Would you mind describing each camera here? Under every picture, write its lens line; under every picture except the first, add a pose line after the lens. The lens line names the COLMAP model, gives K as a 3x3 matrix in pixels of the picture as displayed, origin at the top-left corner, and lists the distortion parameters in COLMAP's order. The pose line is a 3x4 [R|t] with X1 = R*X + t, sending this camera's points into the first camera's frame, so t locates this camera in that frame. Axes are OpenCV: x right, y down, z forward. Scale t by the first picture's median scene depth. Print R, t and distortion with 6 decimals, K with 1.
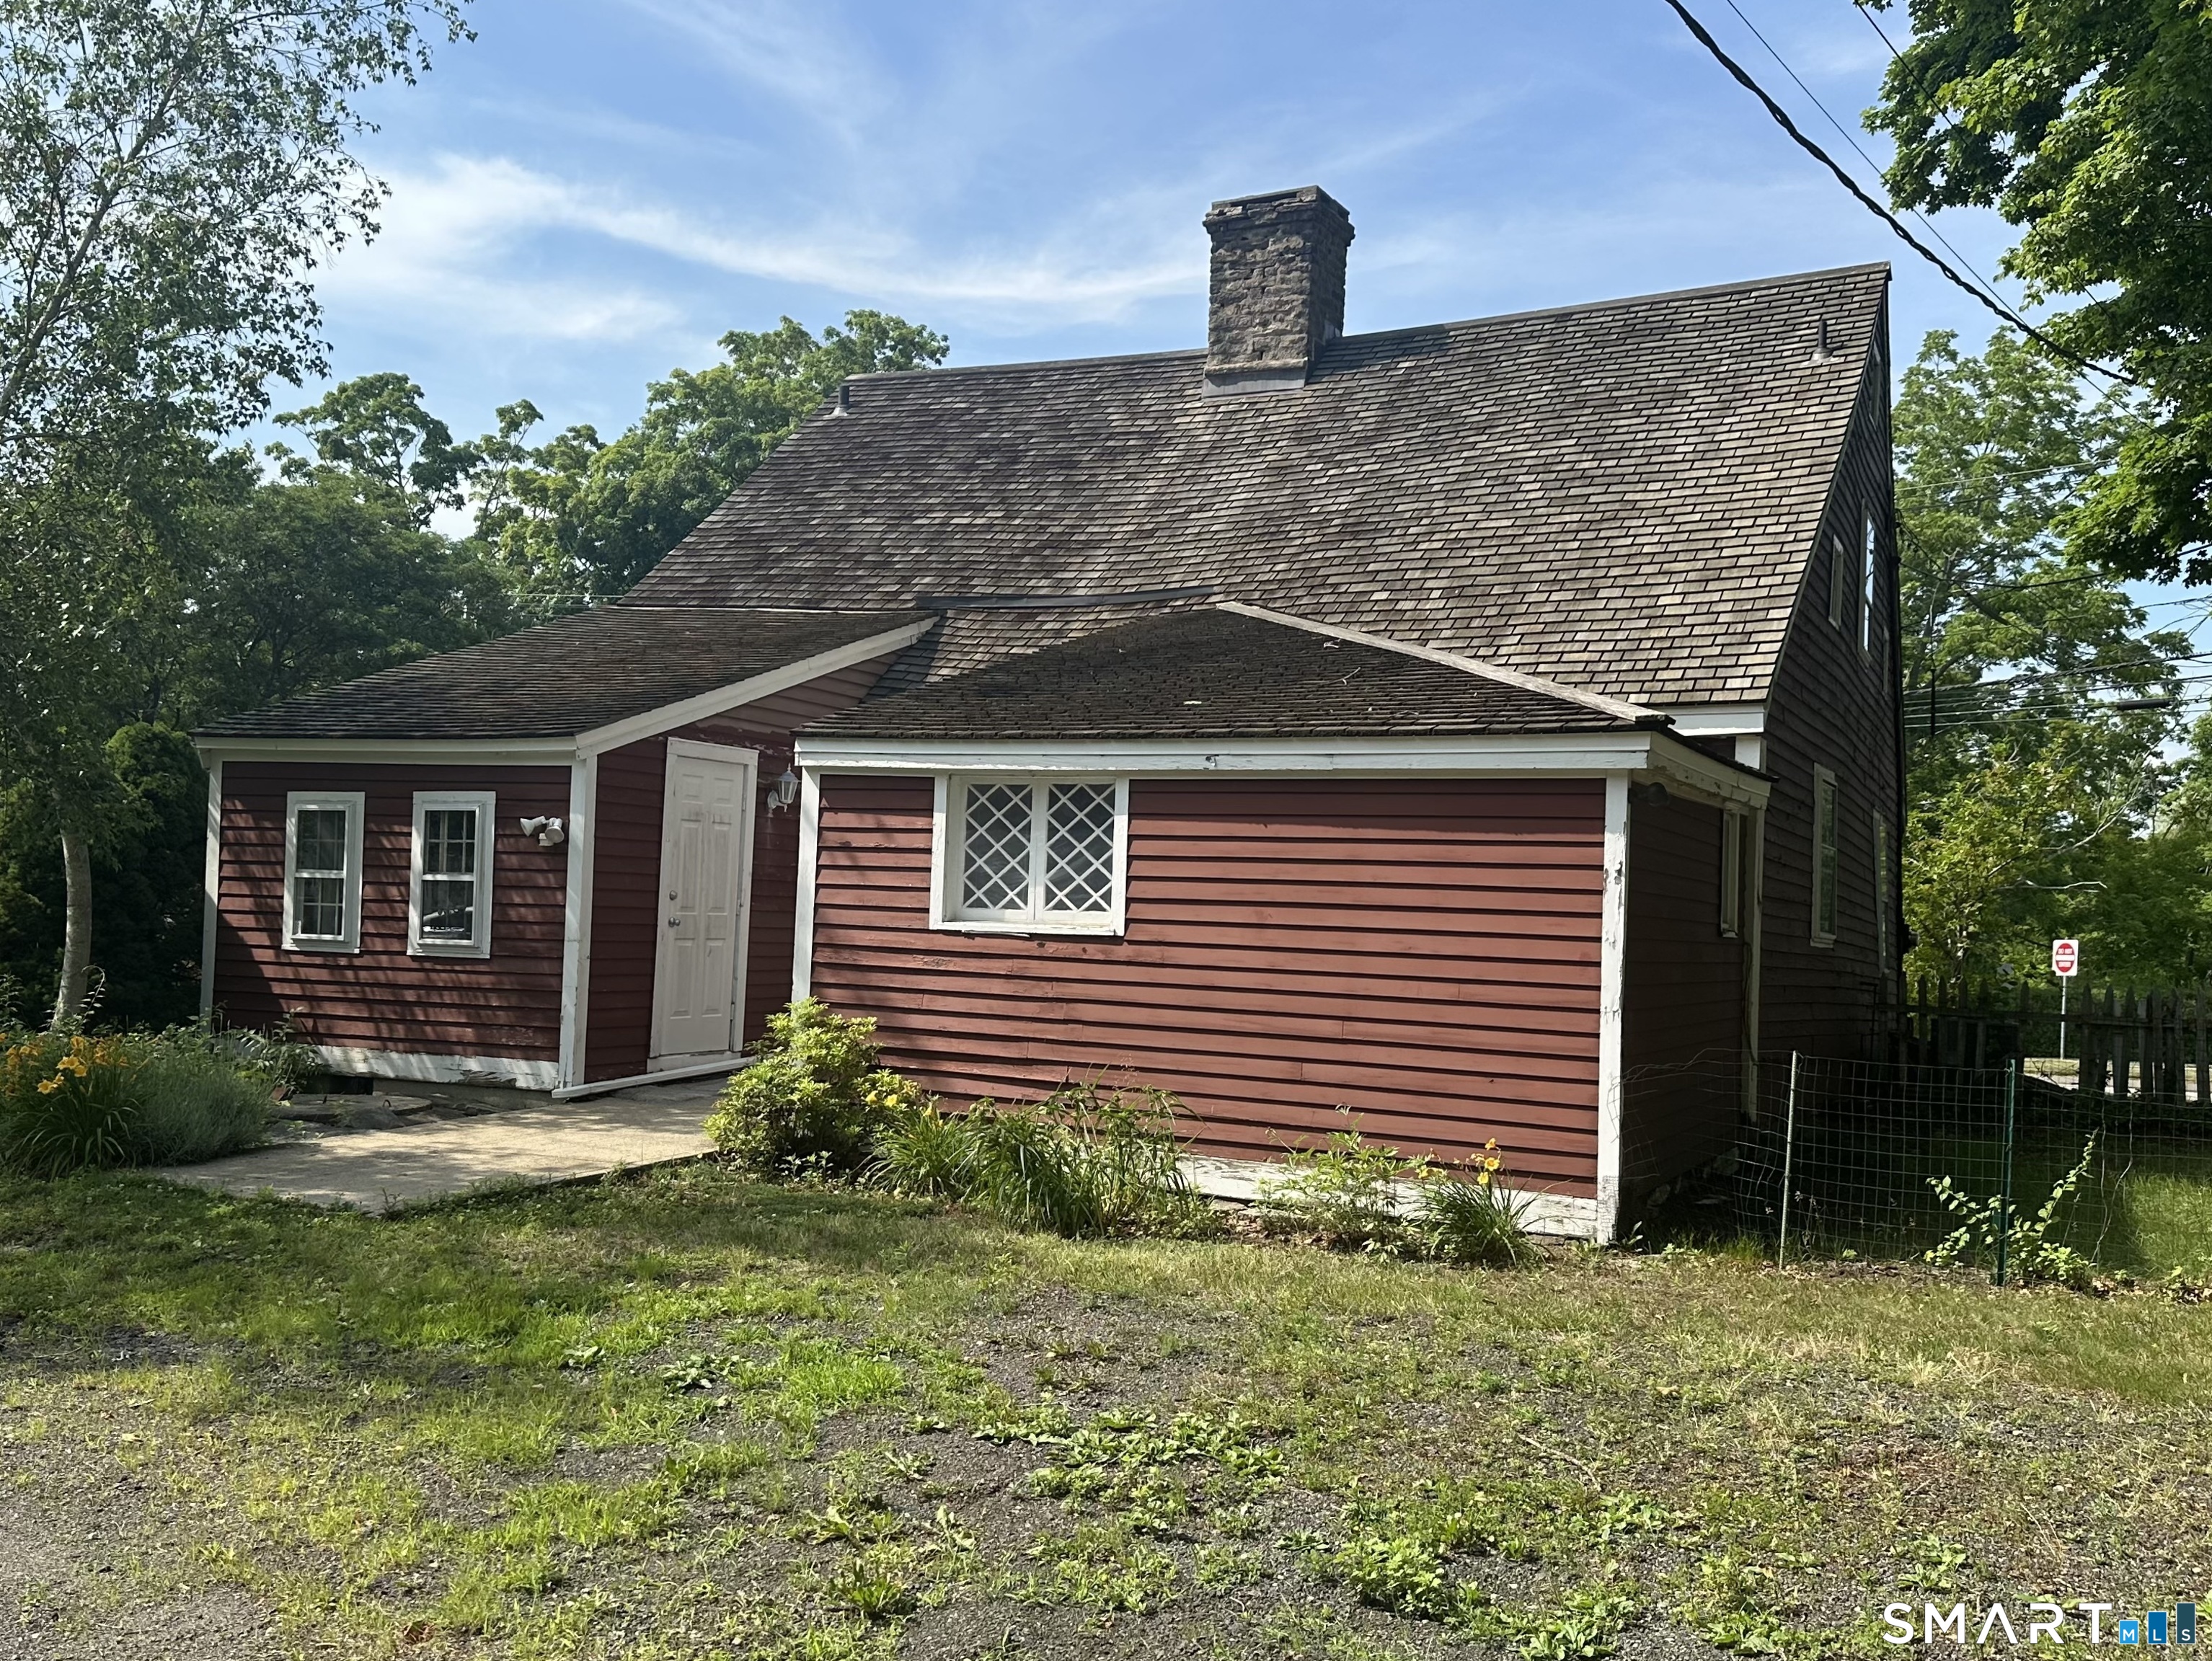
lens RADIAL K [[1836.9, 0, 1106.0], [0, 1836.9, 830.5], [0, 0, 1]] dist [0.131386, -0.239029]
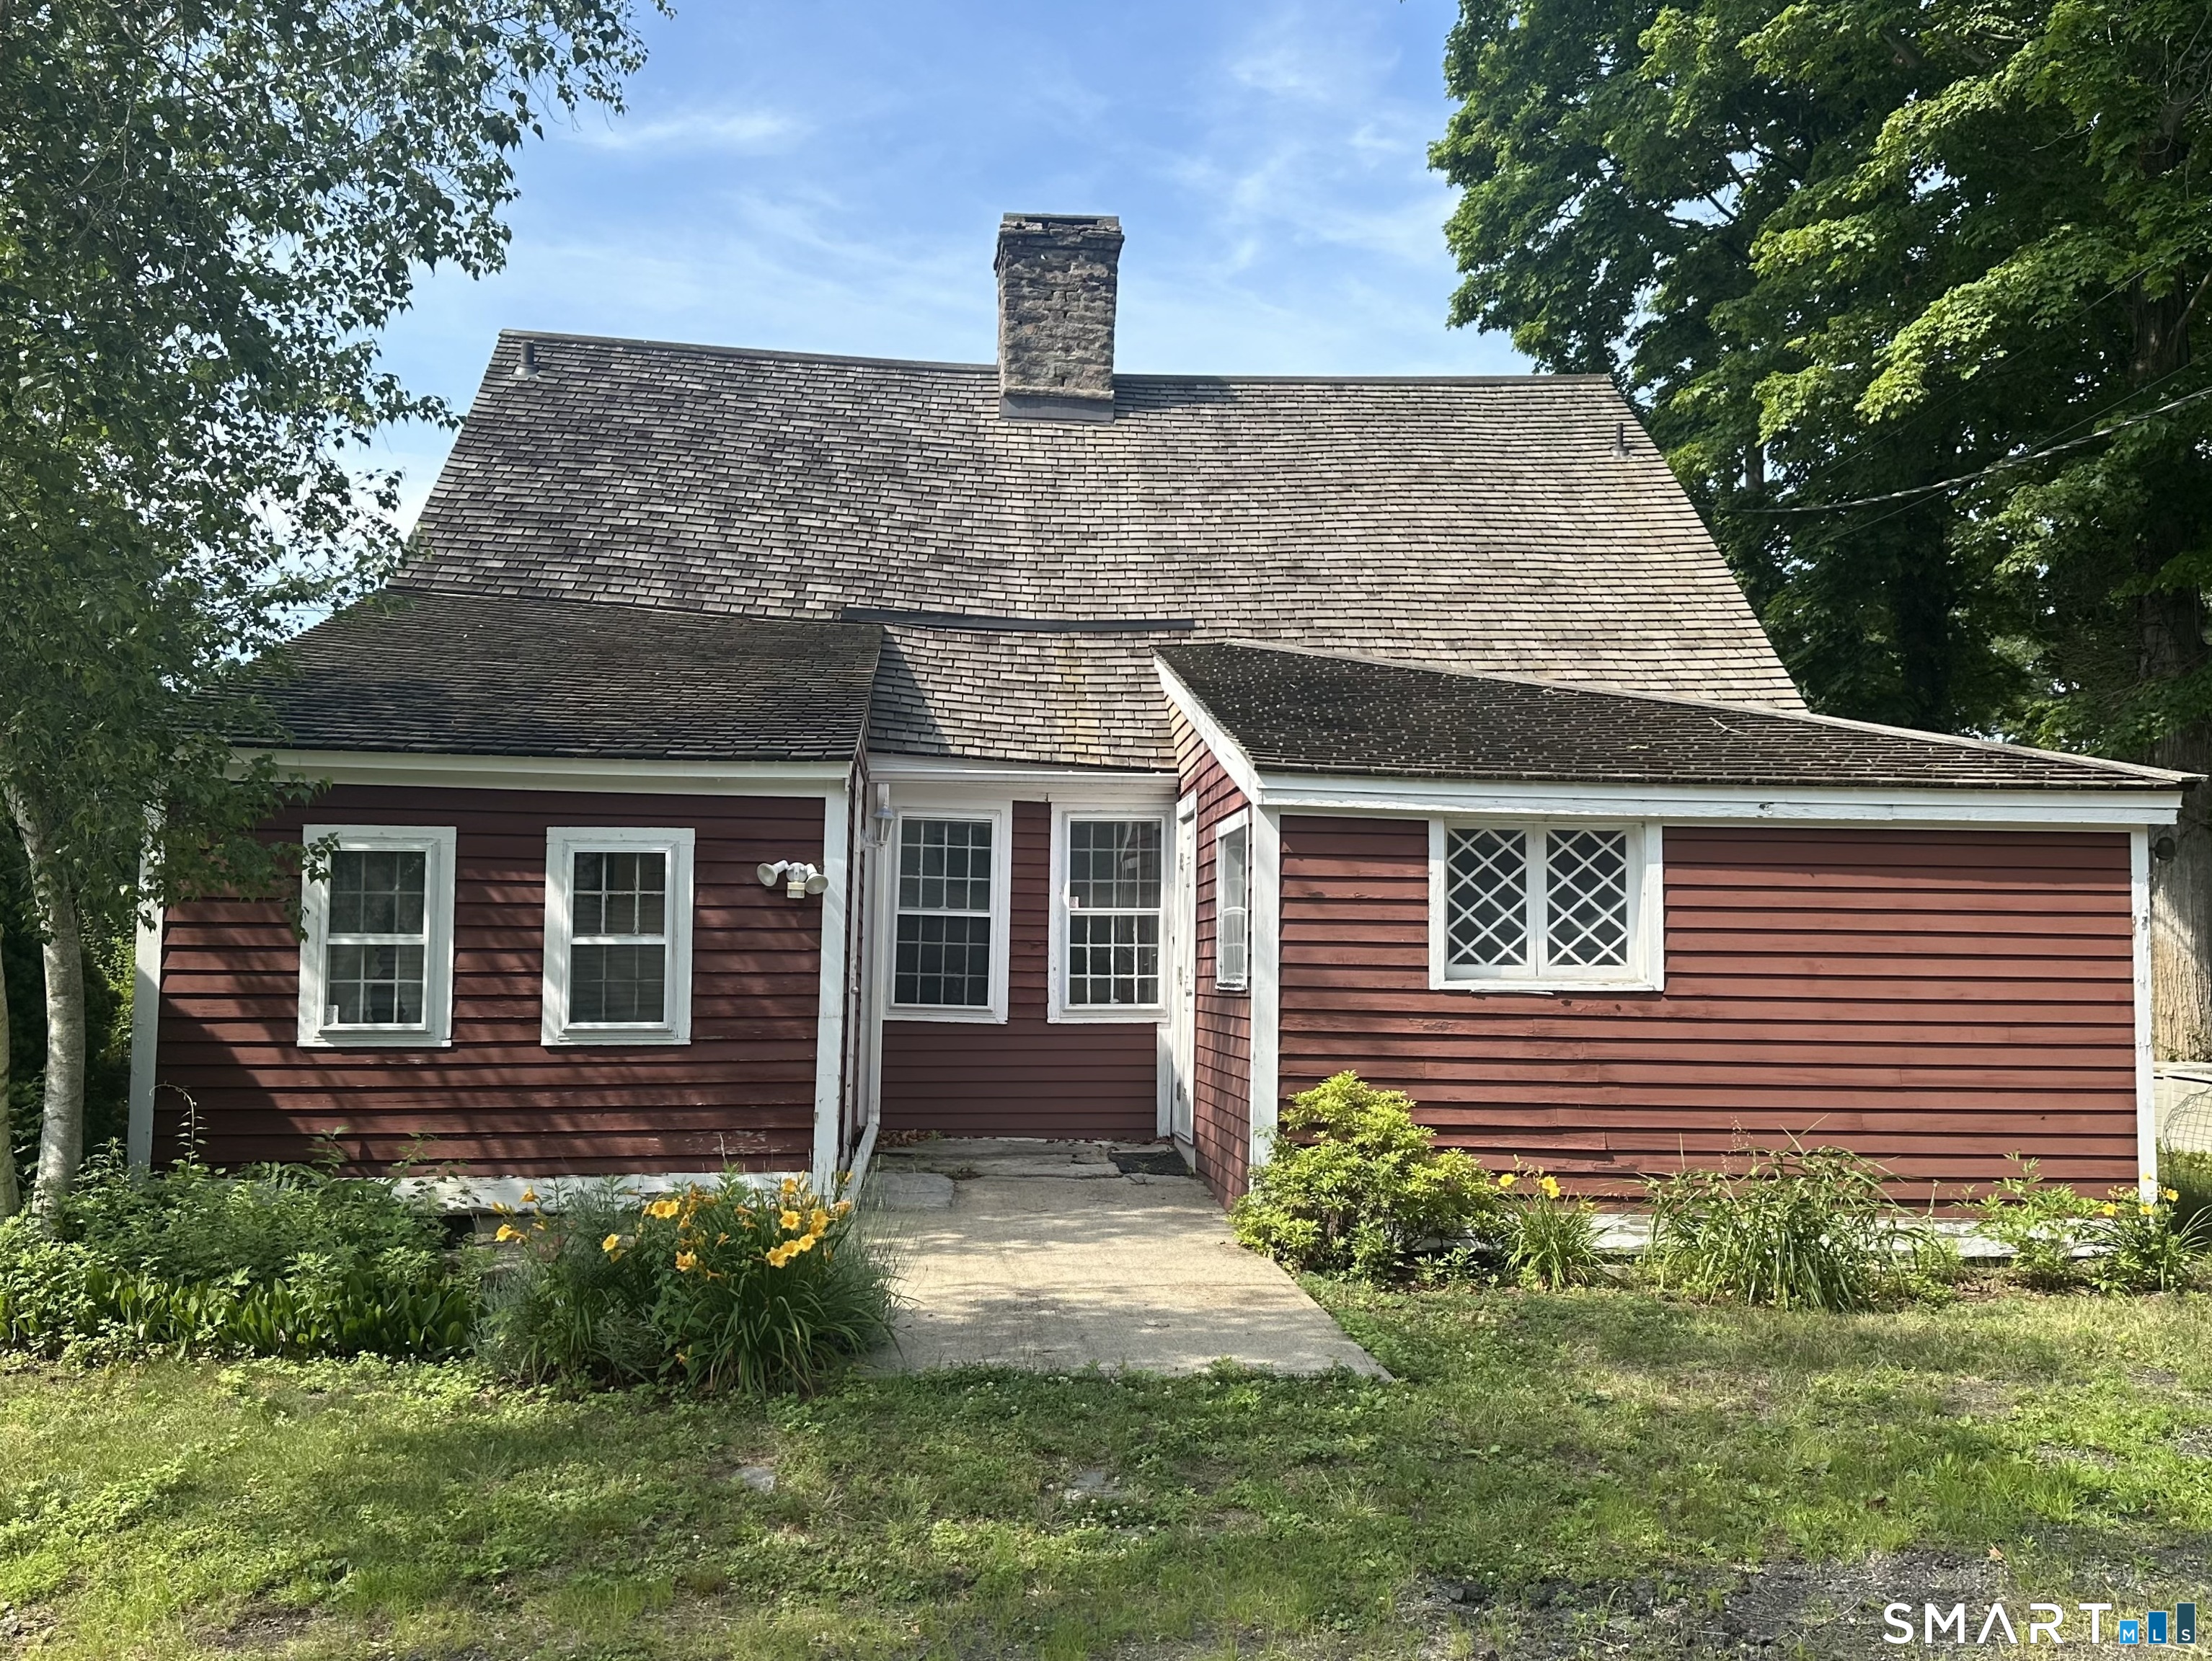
lens RADIAL K [[1836.9, 0, 1106.0], [0, 1836.9, 830.5], [0, 0, 1]] dist [0.131386, -0.239029]
pose [[0.866211, 0.011689, 0.499541, -0.566763], [-0.000653, 0.999752, -0.022262, -0.003124], [-0.499677, 0.018957, 0.866004, 0.244980]]
